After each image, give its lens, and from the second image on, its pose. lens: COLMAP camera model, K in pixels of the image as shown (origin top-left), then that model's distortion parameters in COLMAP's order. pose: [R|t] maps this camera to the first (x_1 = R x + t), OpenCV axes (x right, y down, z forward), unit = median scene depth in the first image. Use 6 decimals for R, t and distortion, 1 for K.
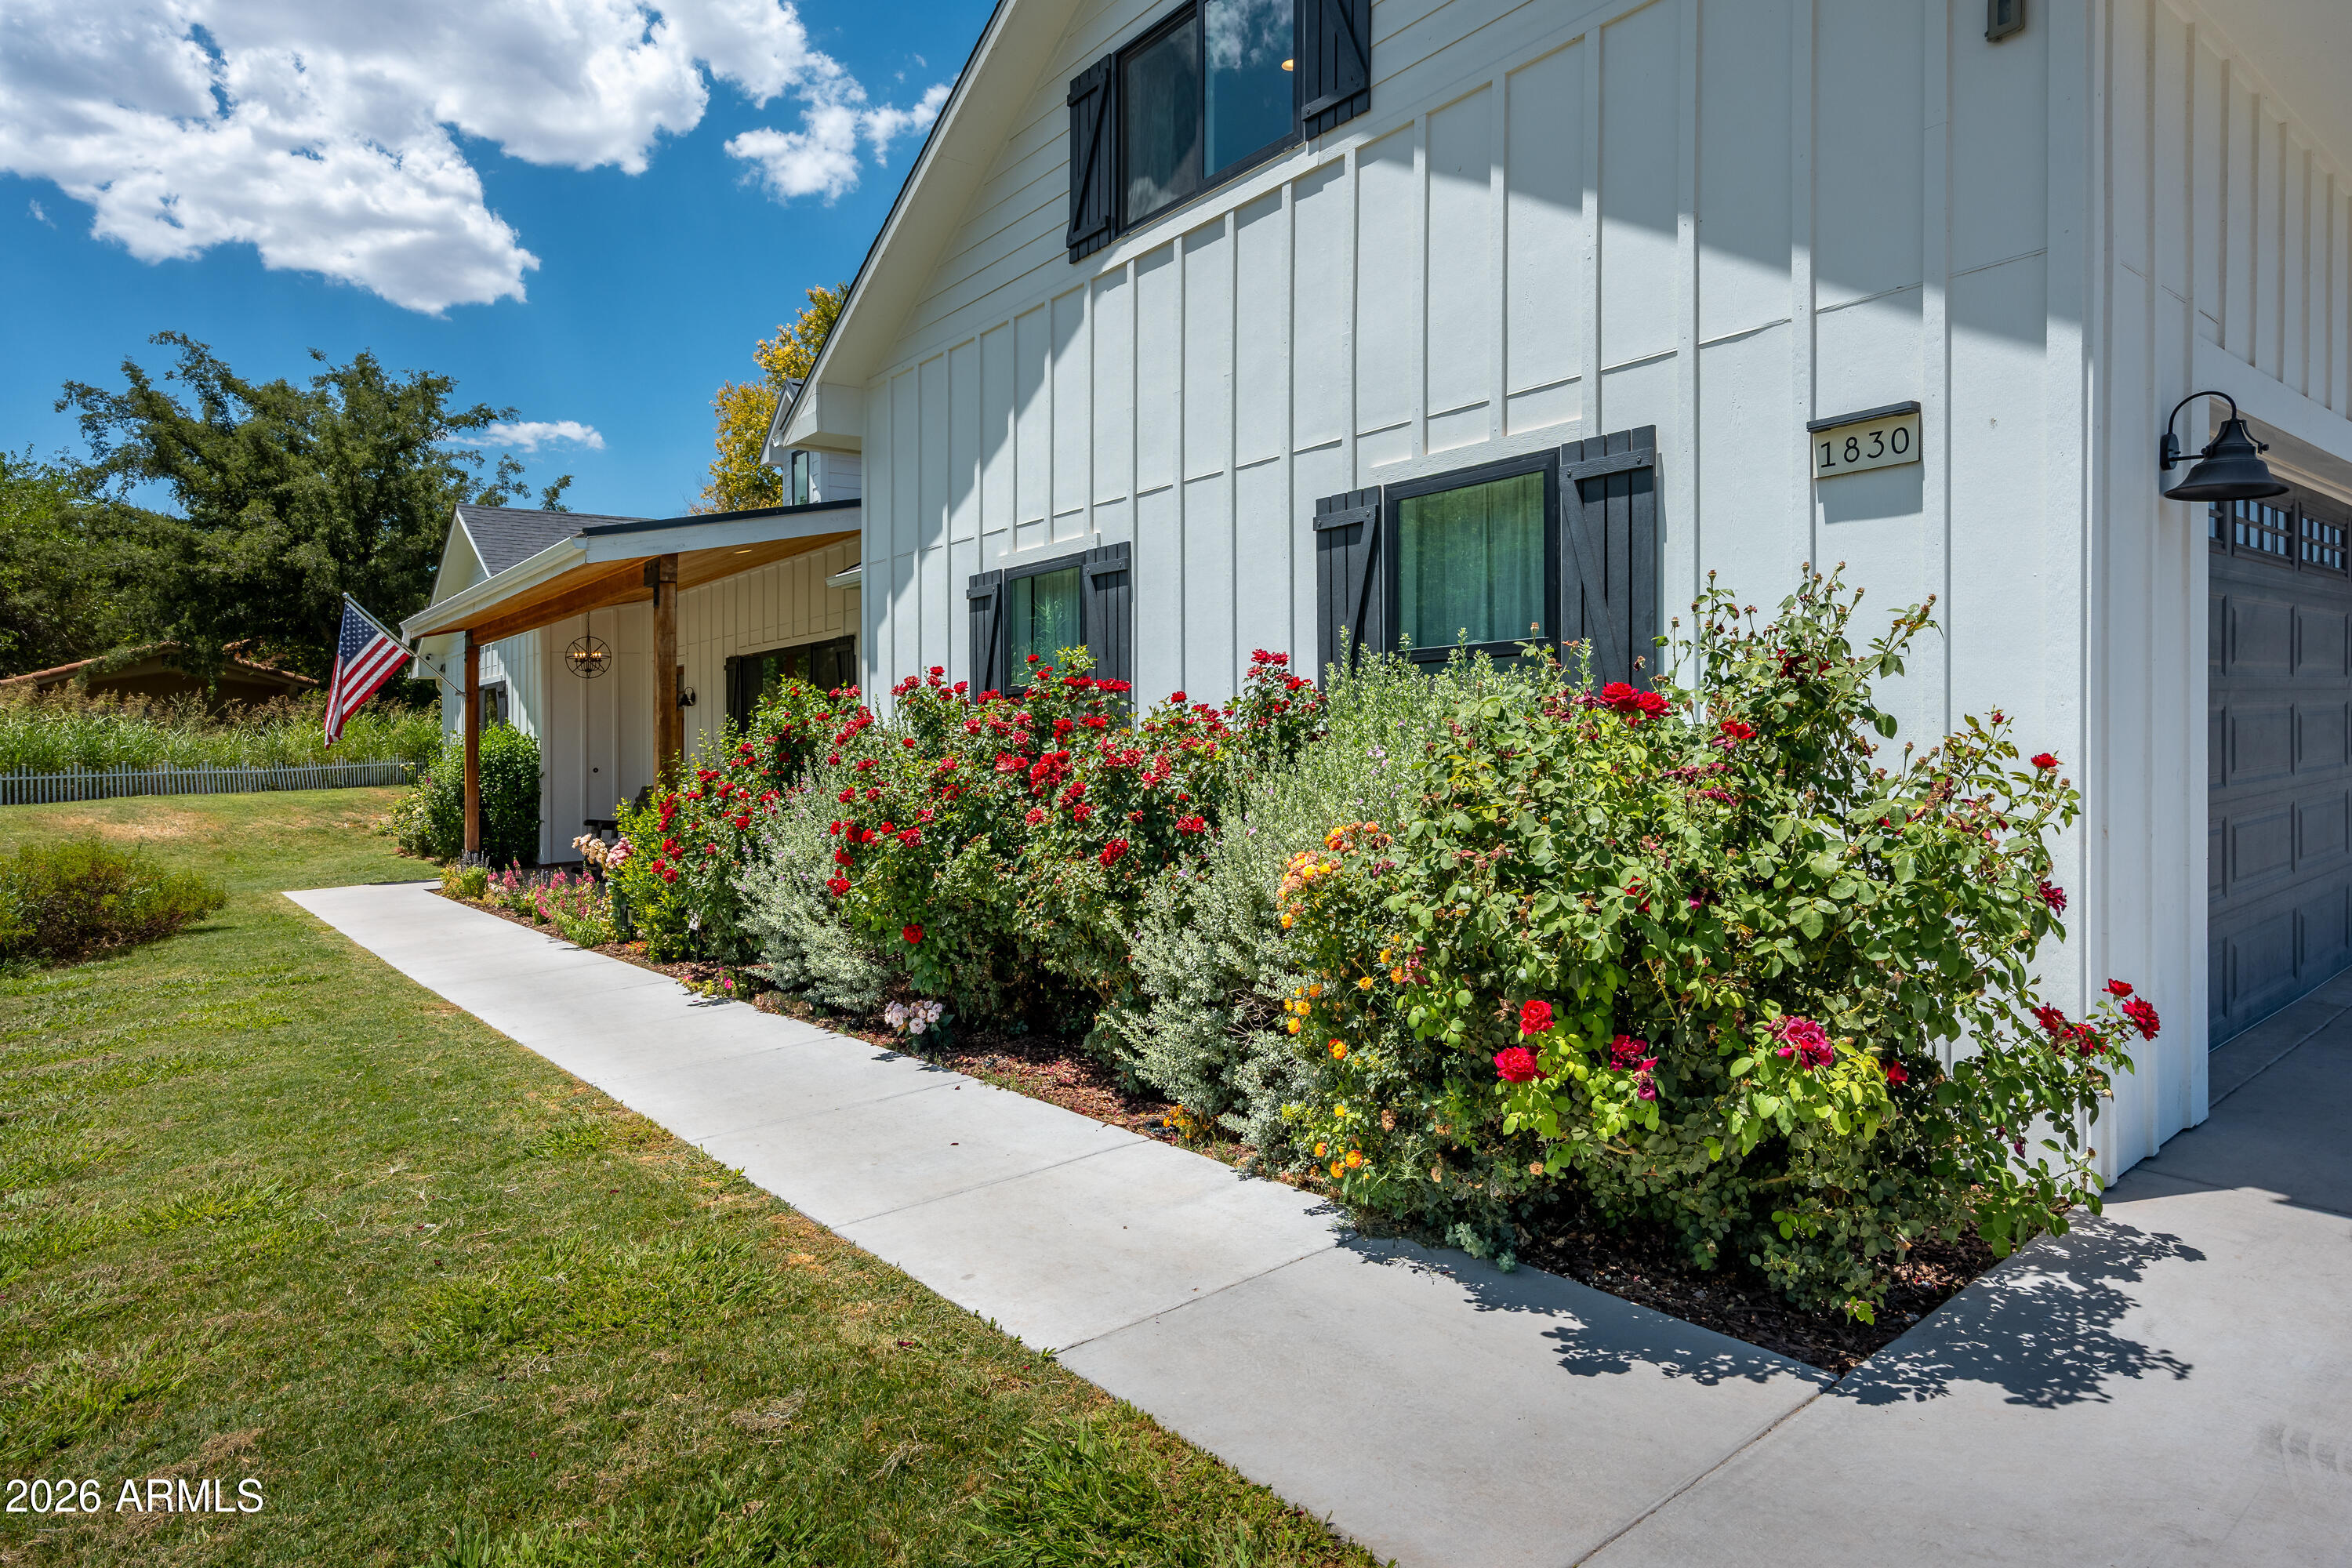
lens RADIAL K [[1284.1, 0, 1226.4], [0, 1284.1, 738.7], [0, 0, 1]] dist [-0.004989, 0.011947]
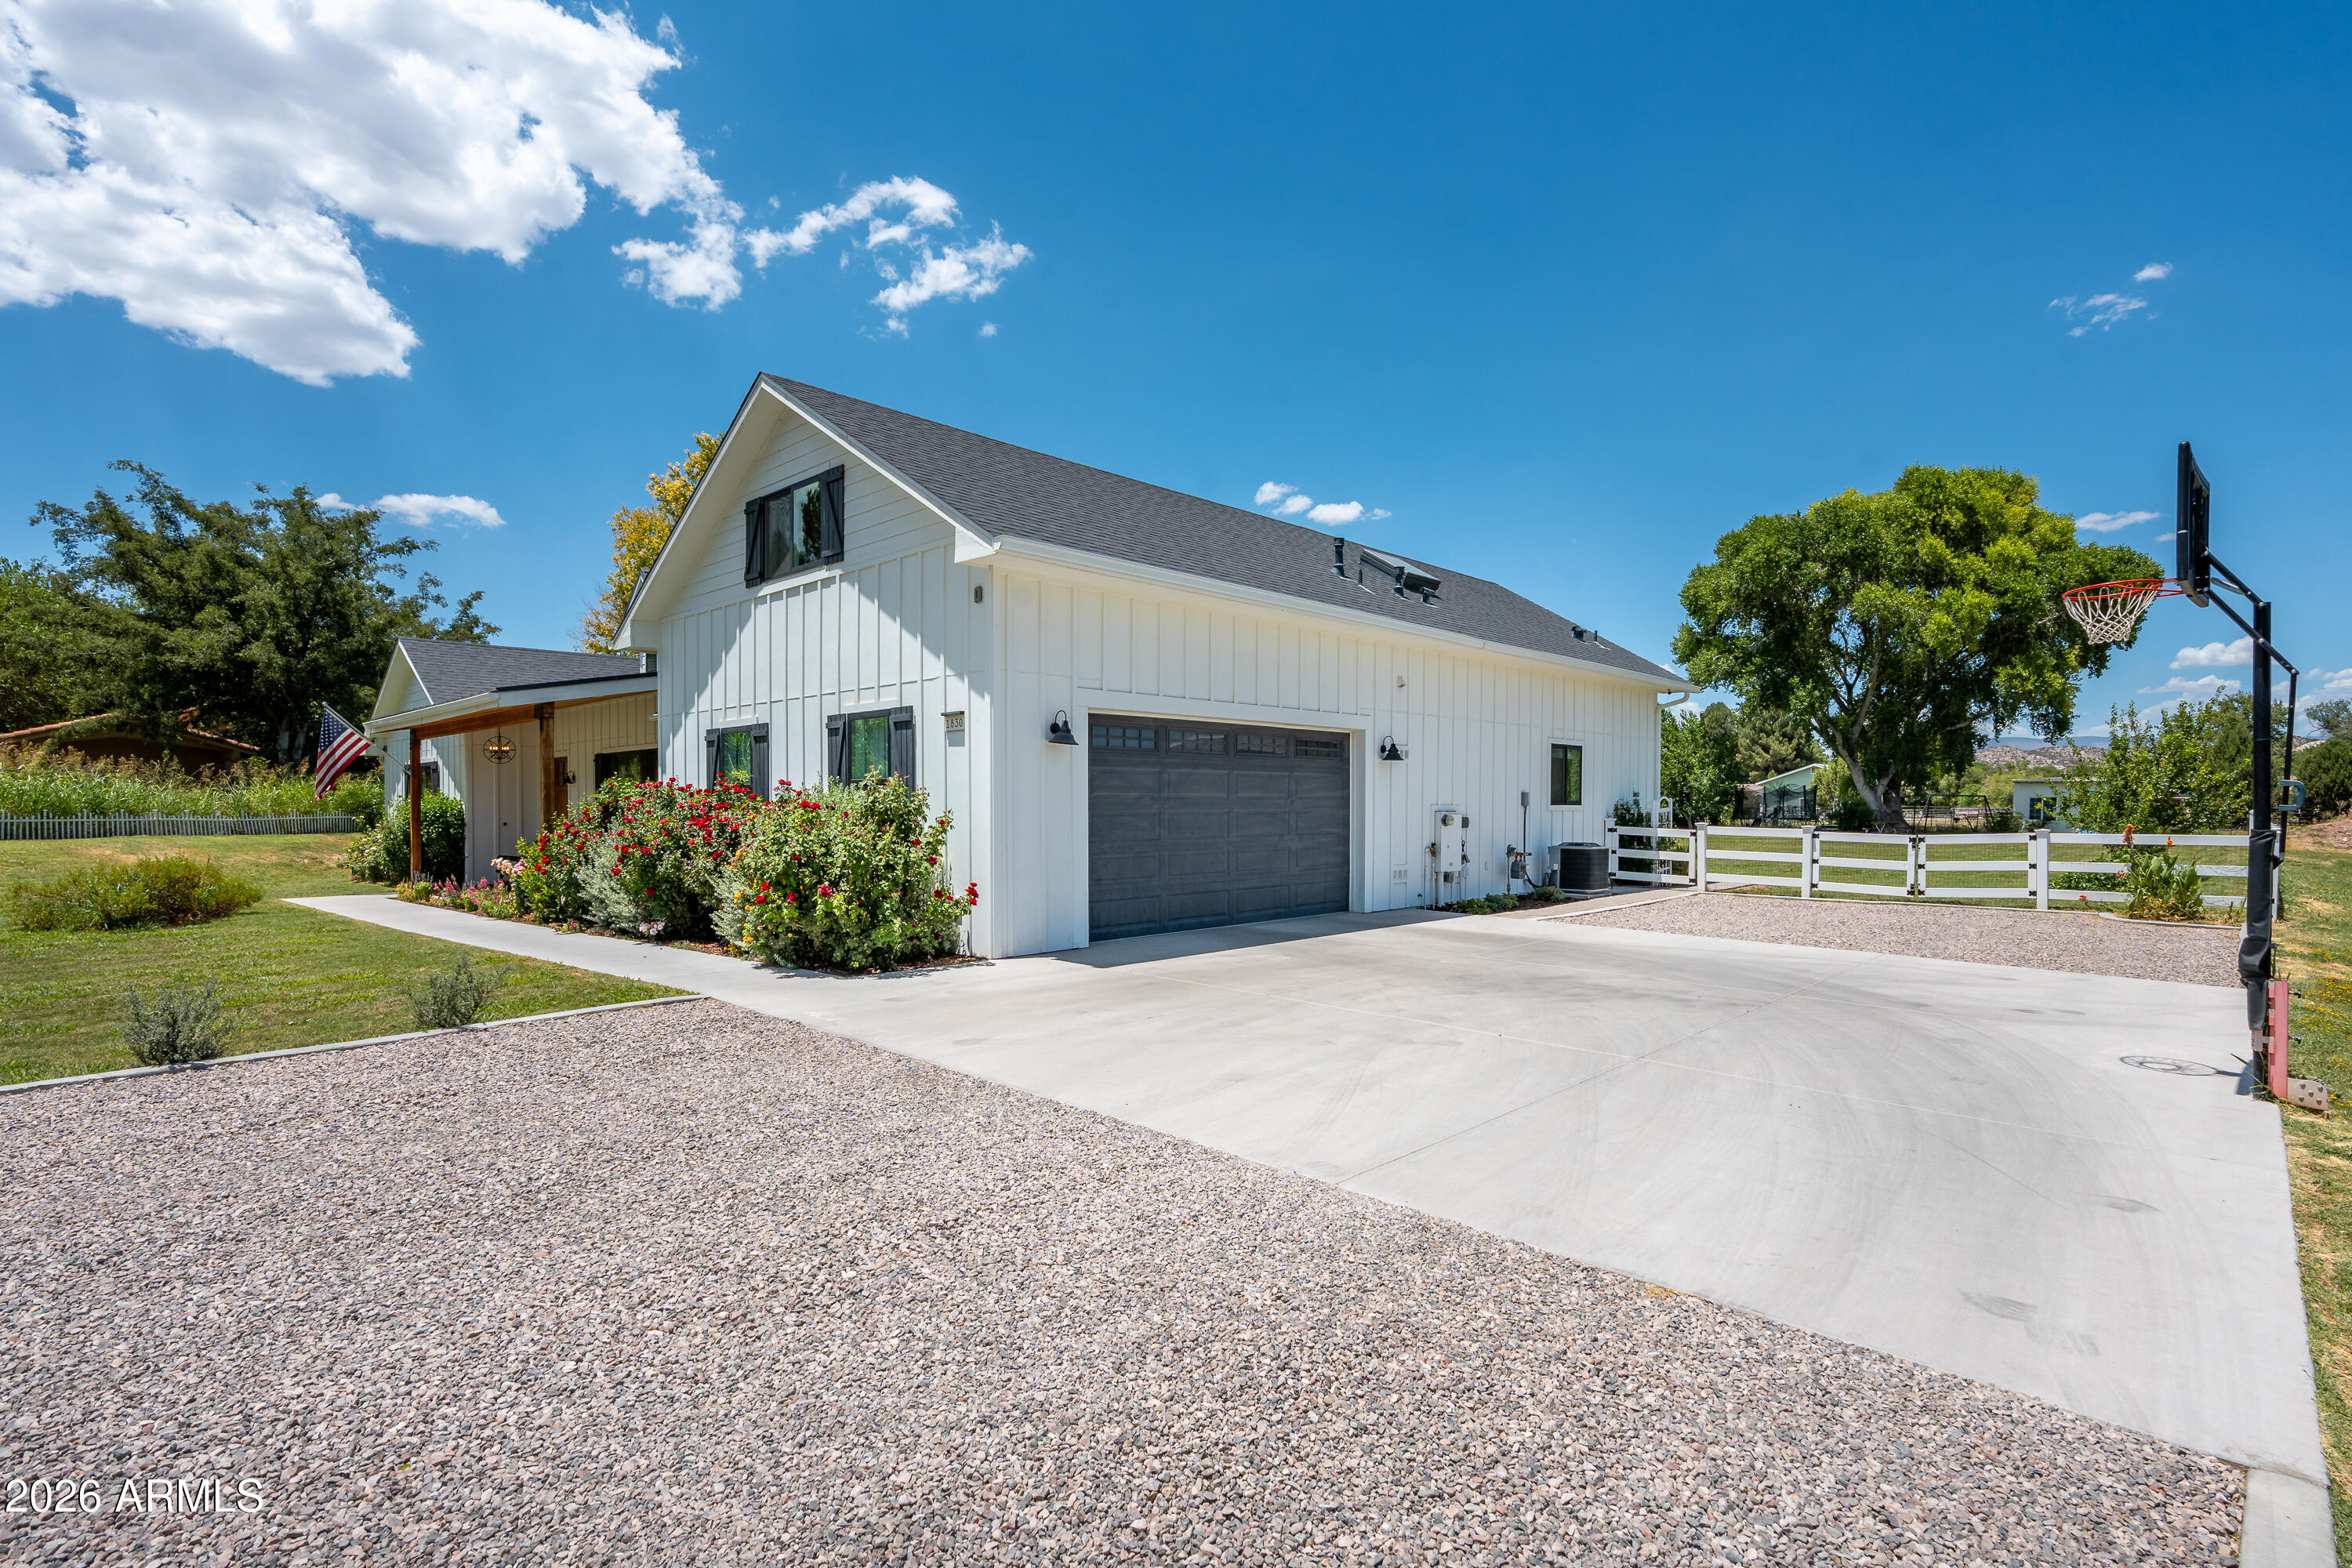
lens RADIAL K [[1124.0, 0, 1284.7], [0, 1124.0, 857.2], [0, 0, 1]] dist [-0.014866, 0.006924]
pose [[0.988256, 0.015206, 0.152052, 0.567922], [-0.021553, 0.998960, 0.040185, -0.021407], [-0.151283, -0.042990, 0.987555, -1.155188]]
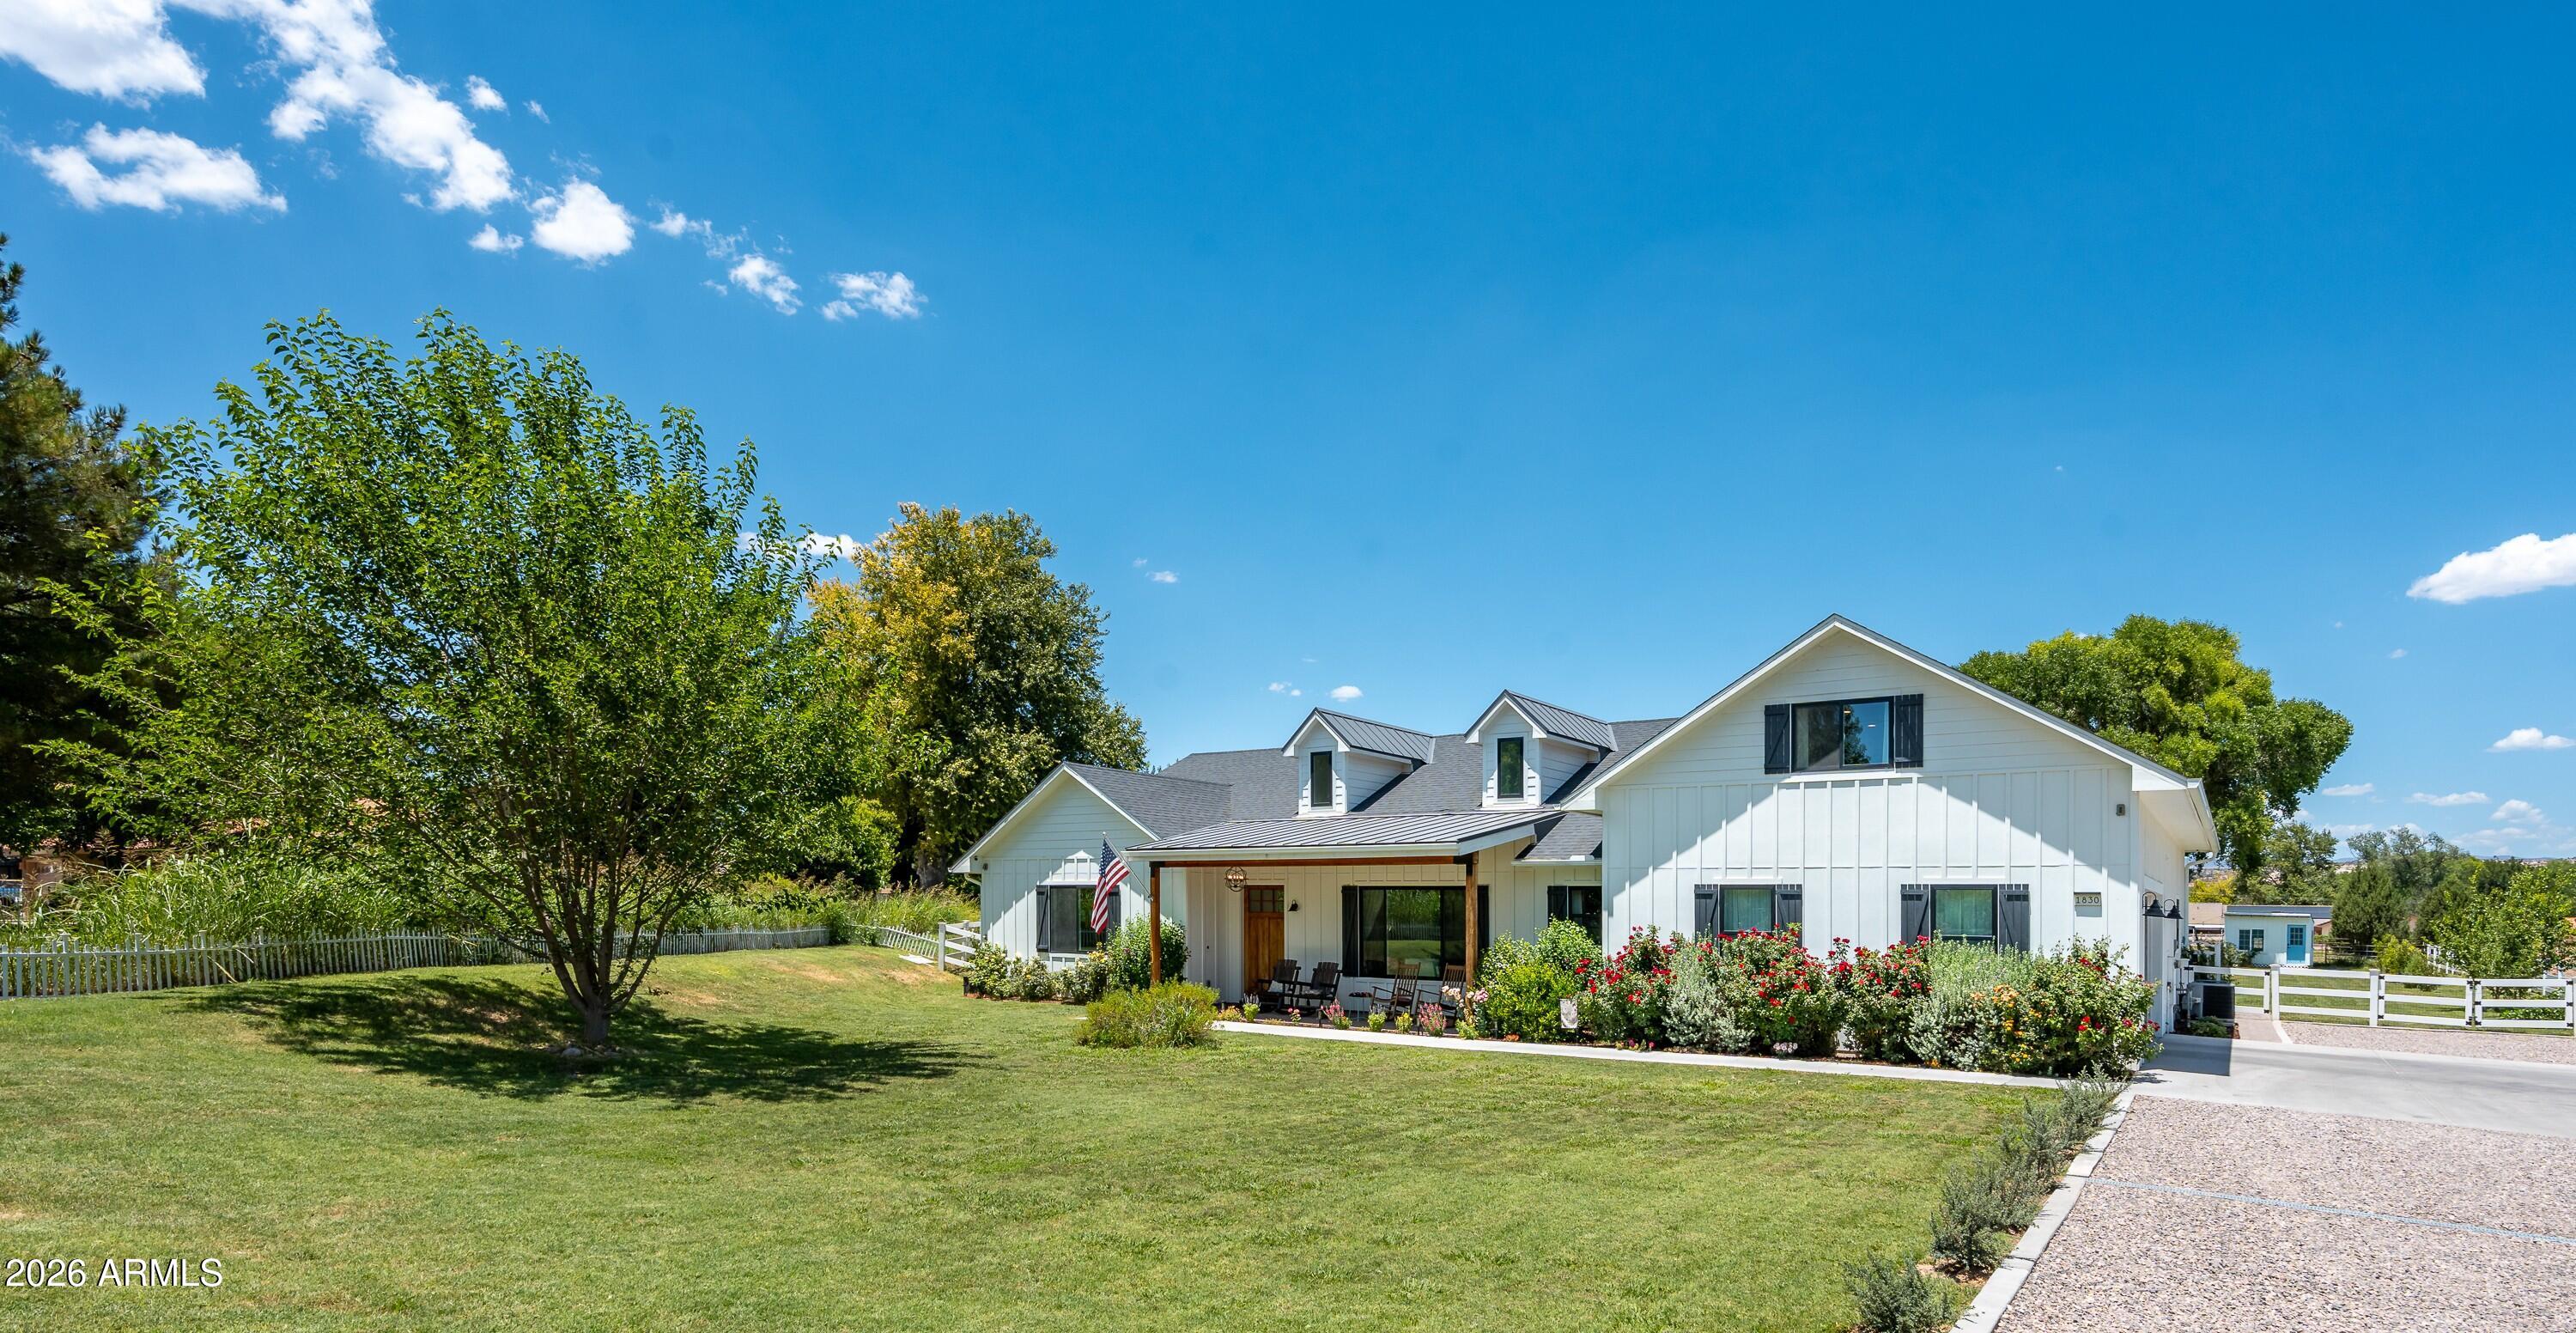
lens RADIAL K [[1253.4, 0, 1469.5], [0, 1253.4, 939.3], [0, 0, 1]] dist [0.013426, 0.000337]
pose [[0.950768, 0.033813, 0.308052, -1.757160], [-0.039052, 0.999178, 0.010856, -0.042061], [-0.307432, -0.022351, 0.951308, -1.503744]]
